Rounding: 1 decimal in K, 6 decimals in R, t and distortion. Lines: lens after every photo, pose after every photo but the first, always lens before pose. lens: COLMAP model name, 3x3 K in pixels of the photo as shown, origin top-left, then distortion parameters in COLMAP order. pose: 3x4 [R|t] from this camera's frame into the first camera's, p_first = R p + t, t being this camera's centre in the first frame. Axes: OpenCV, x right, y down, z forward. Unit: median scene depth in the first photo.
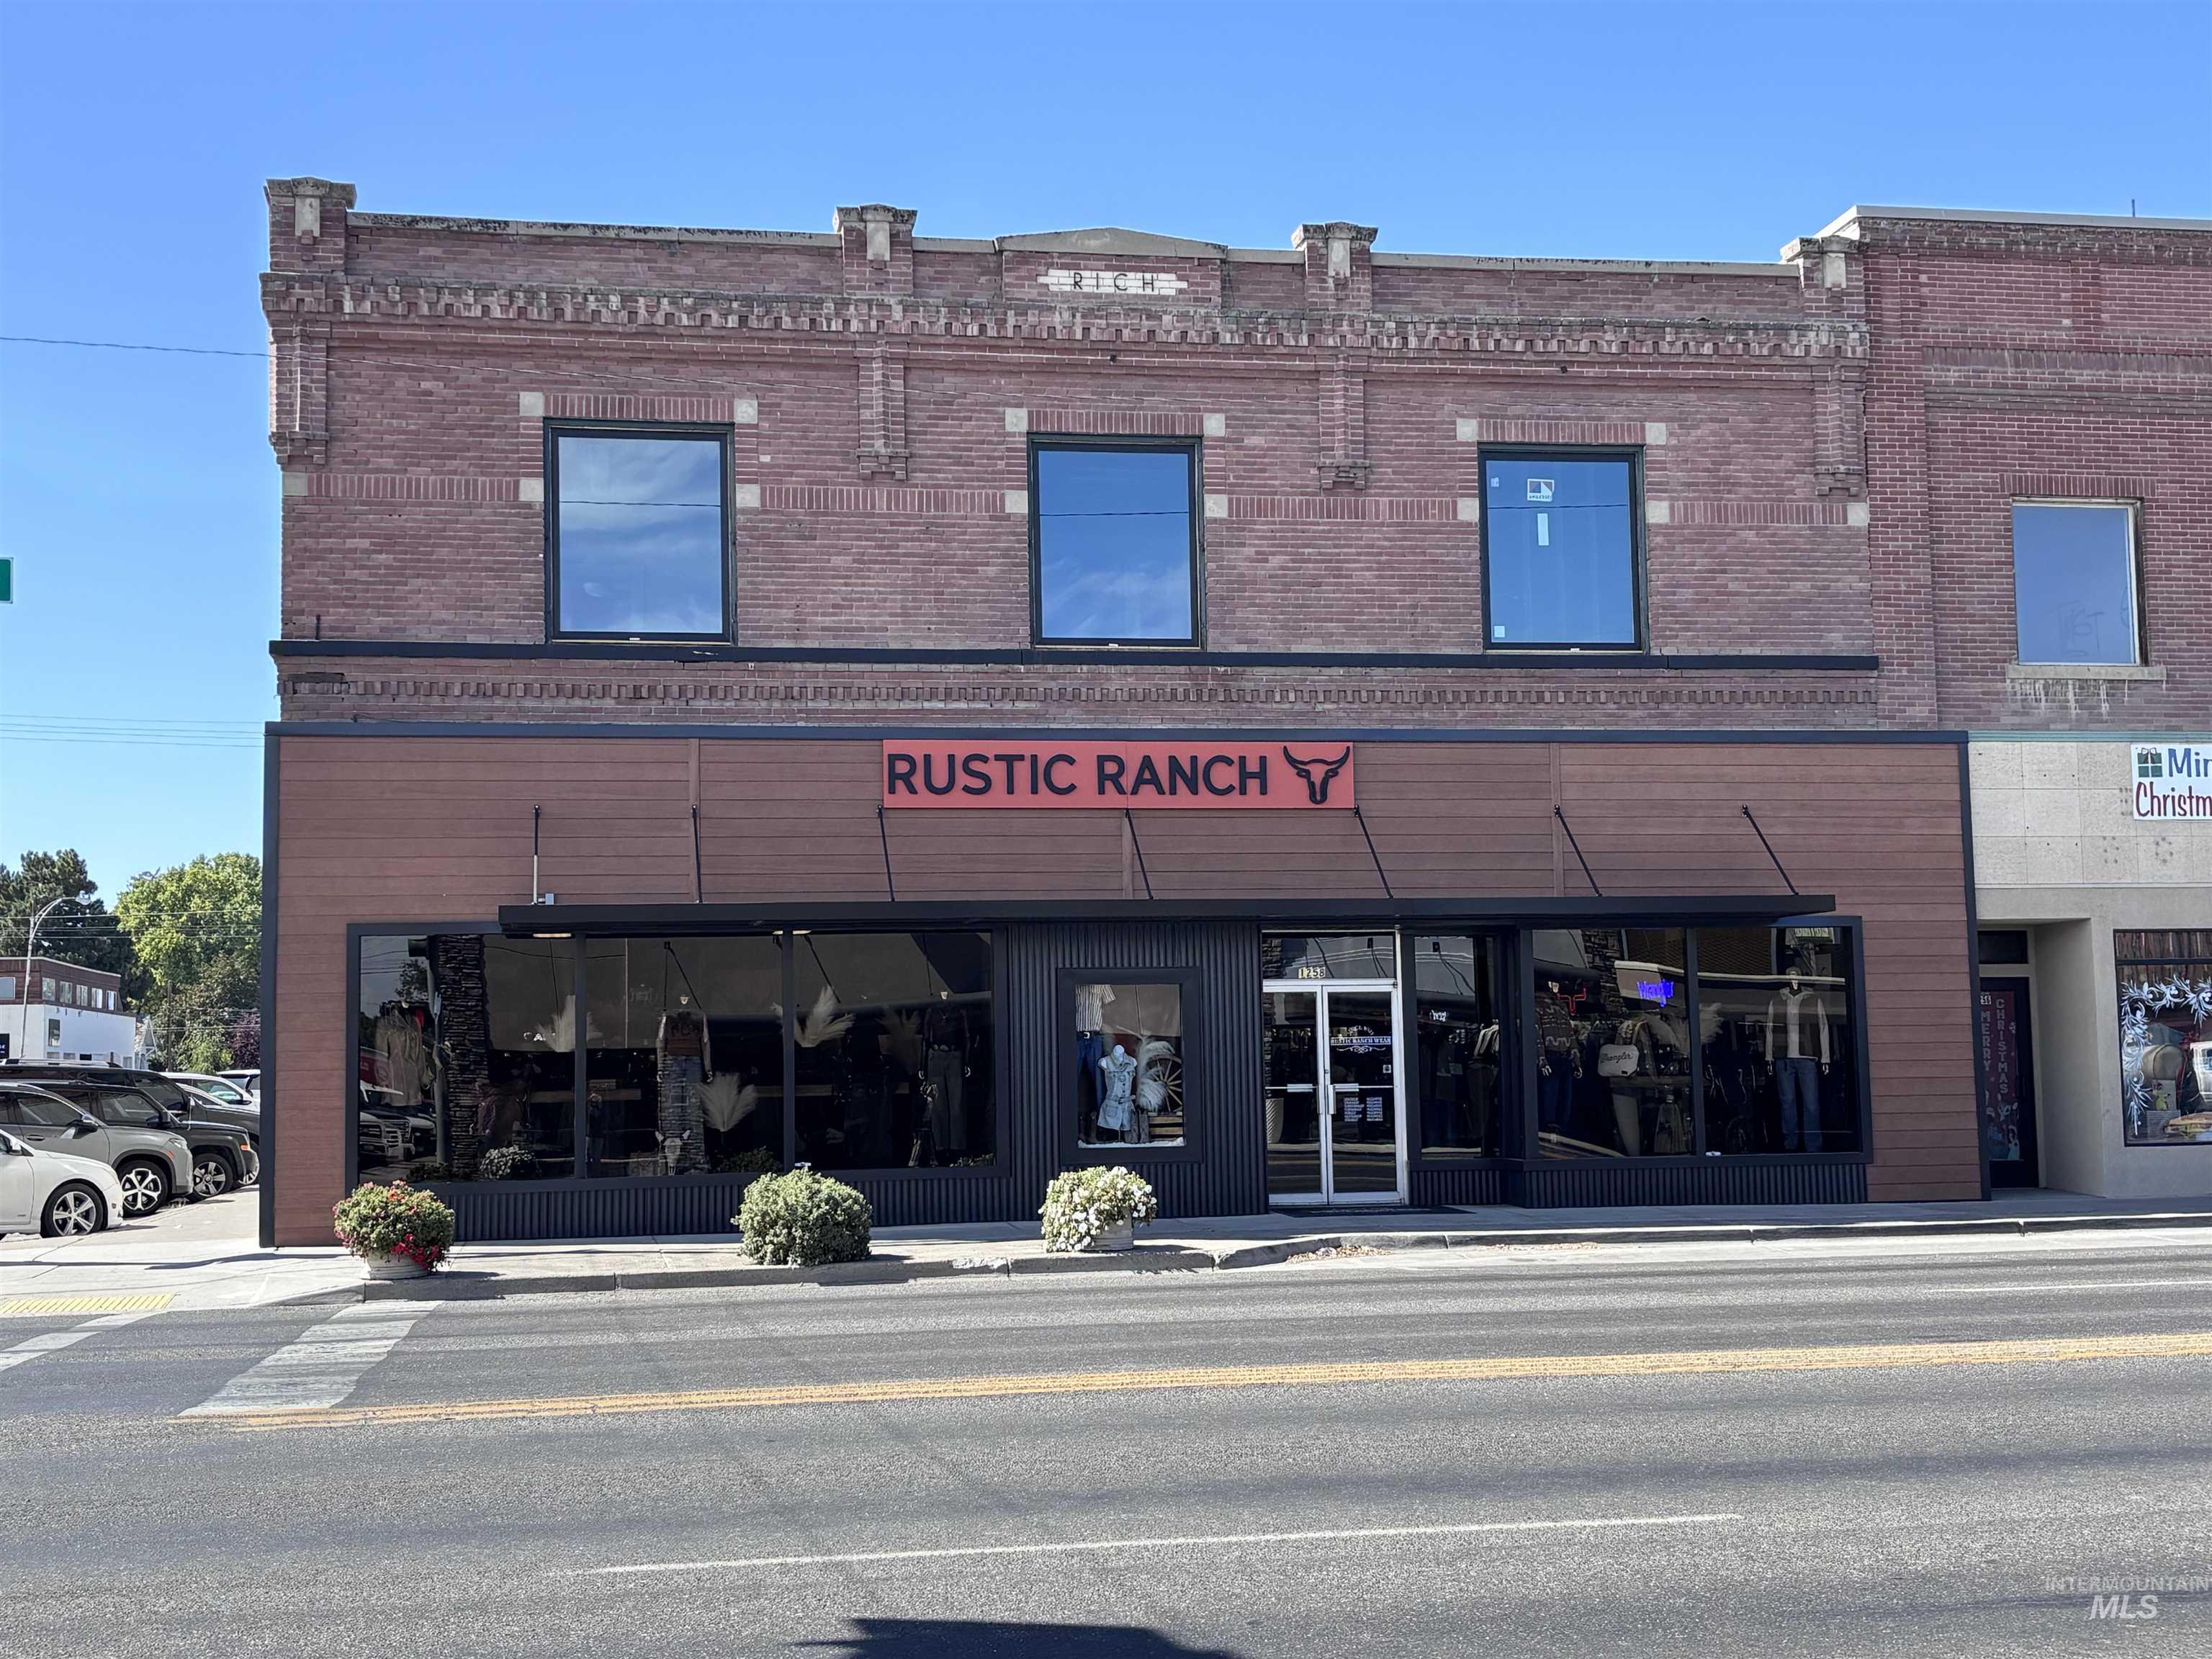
lens RADIAL K [[2855.4, 0, 1106.0], [0, 2855.4, 829.5], [0, 0, 1]] dist [0.225180, -0.901390]
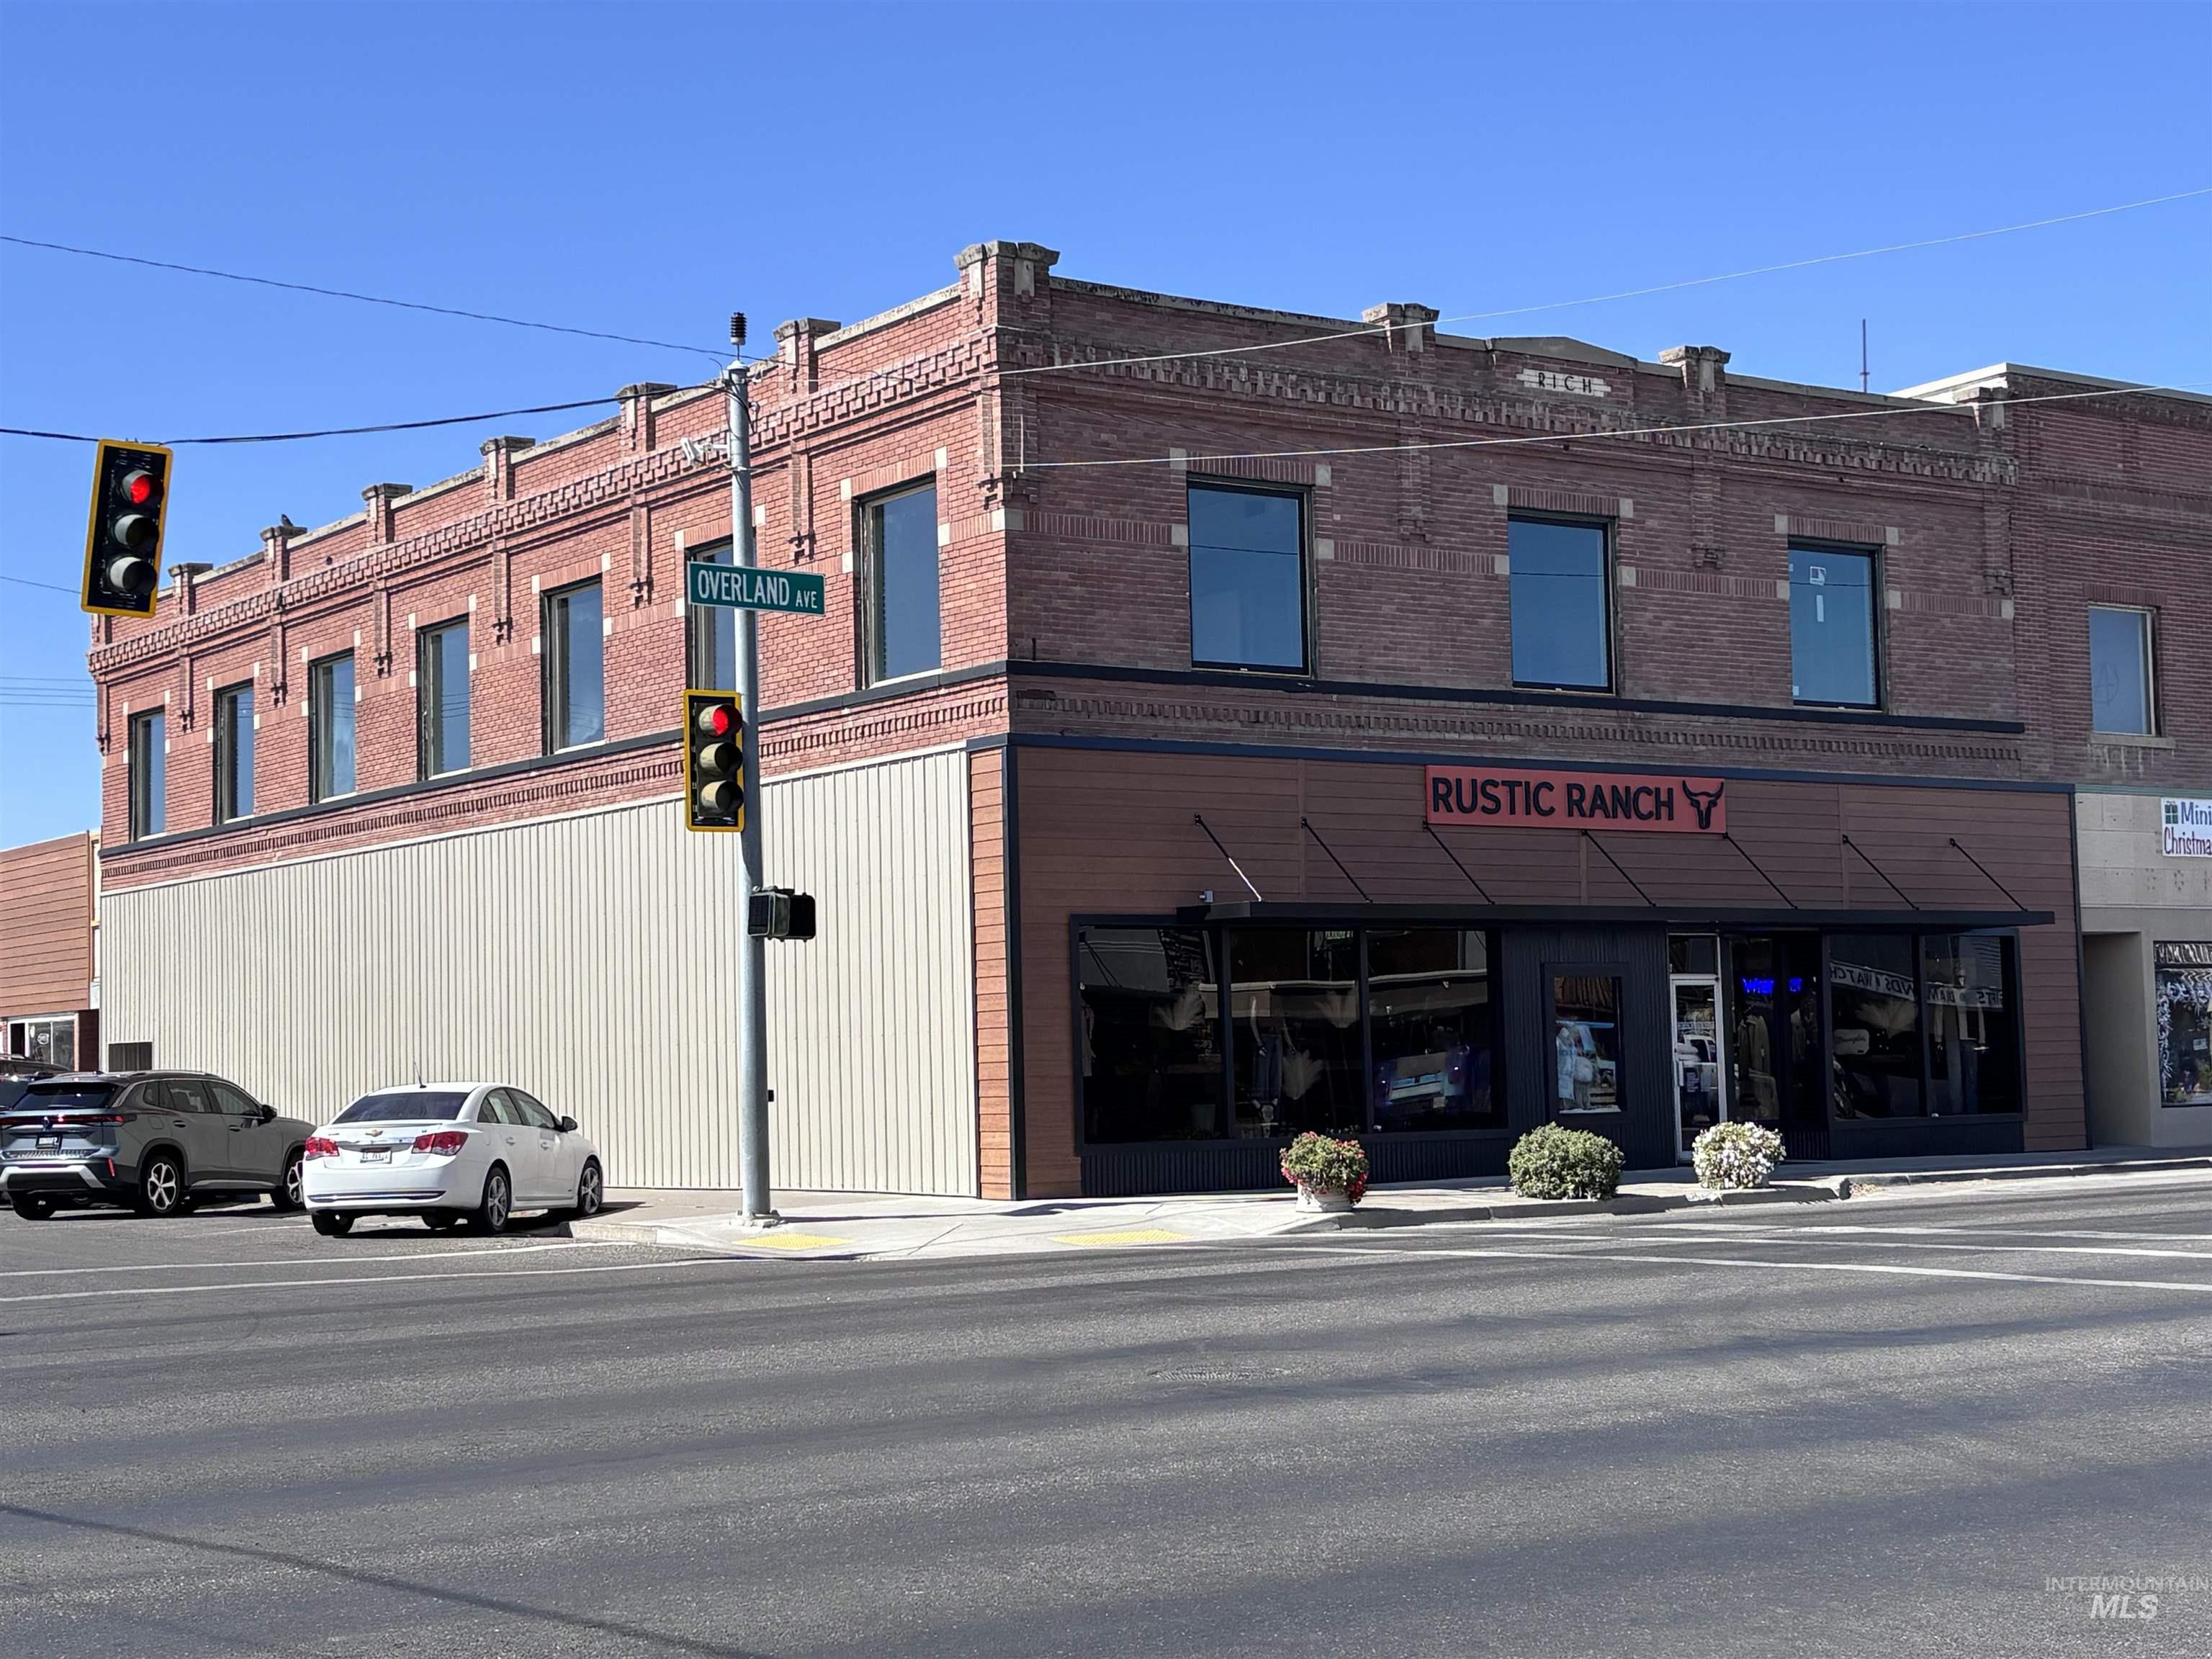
lens RADIAL K [[3252.7, 0, 1105.6], [0, 3252.7, 873.6], [0, 0, 1]] dist [0.229878, -1.072458]
pose [[0.909229, 0.021834, 0.415724, -0.734959], [-0.028611, 0.999540, 0.010080, 0.003252], [-0.415313, -0.021059, 0.909435, -0.154215]]
